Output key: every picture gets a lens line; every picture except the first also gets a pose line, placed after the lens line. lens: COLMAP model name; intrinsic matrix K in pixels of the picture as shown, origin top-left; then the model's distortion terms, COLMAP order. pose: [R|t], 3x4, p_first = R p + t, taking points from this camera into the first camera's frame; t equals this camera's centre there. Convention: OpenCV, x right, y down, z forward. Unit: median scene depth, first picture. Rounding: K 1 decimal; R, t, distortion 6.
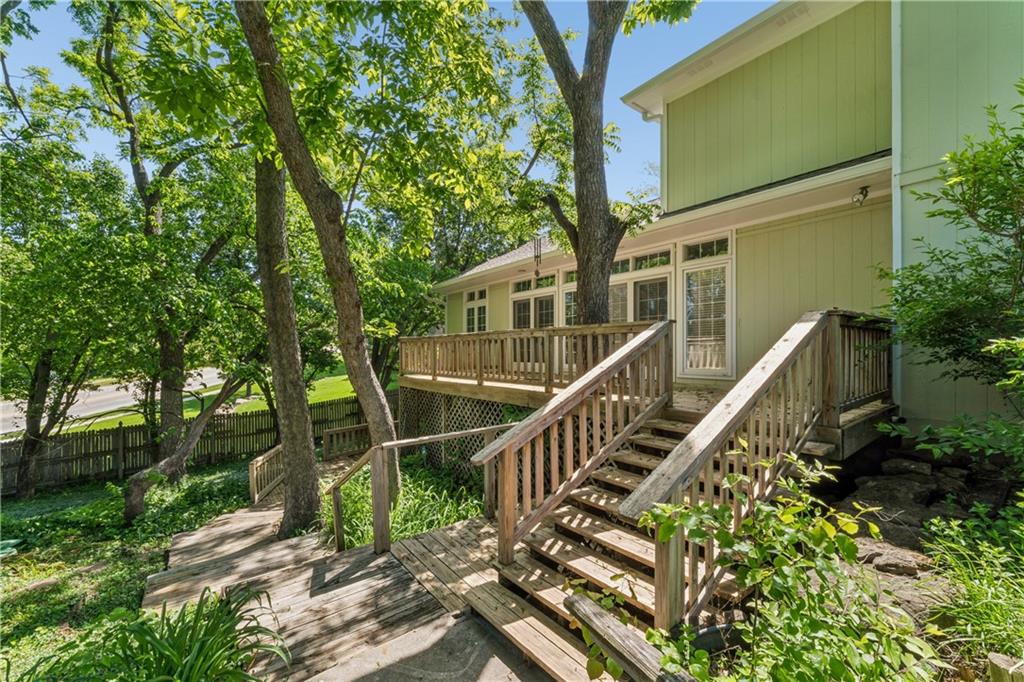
lens RADIAL K [[409.8, 0, 511.8], [0, 409.8, 349.1], [0, 0, 1]] dist [0.000917, -0.000025]
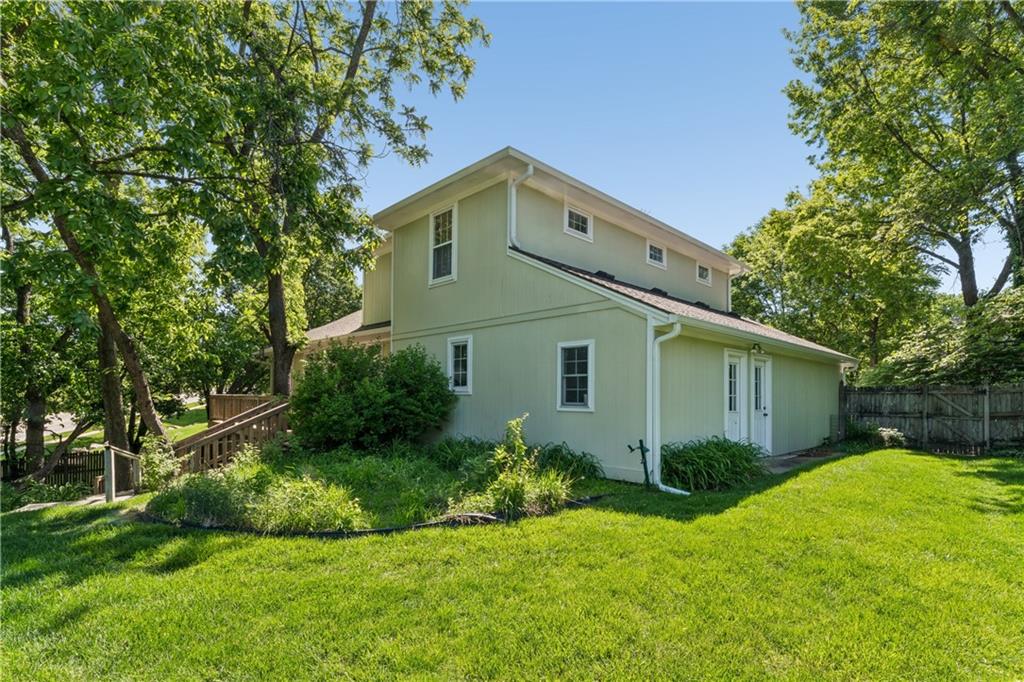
lens RADIAL K [[484.7, 0, 513.4], [0, 484.7, 390.2], [0, 0, 1]] dist [-0.004002, -0.000748]
pose [[0.993750, 0.013842, 0.110769, 0.424440], [-0.013227, 0.999893, -0.006280, -0.033118], [-0.110844, 0.004776, 0.993826, -0.569874]]
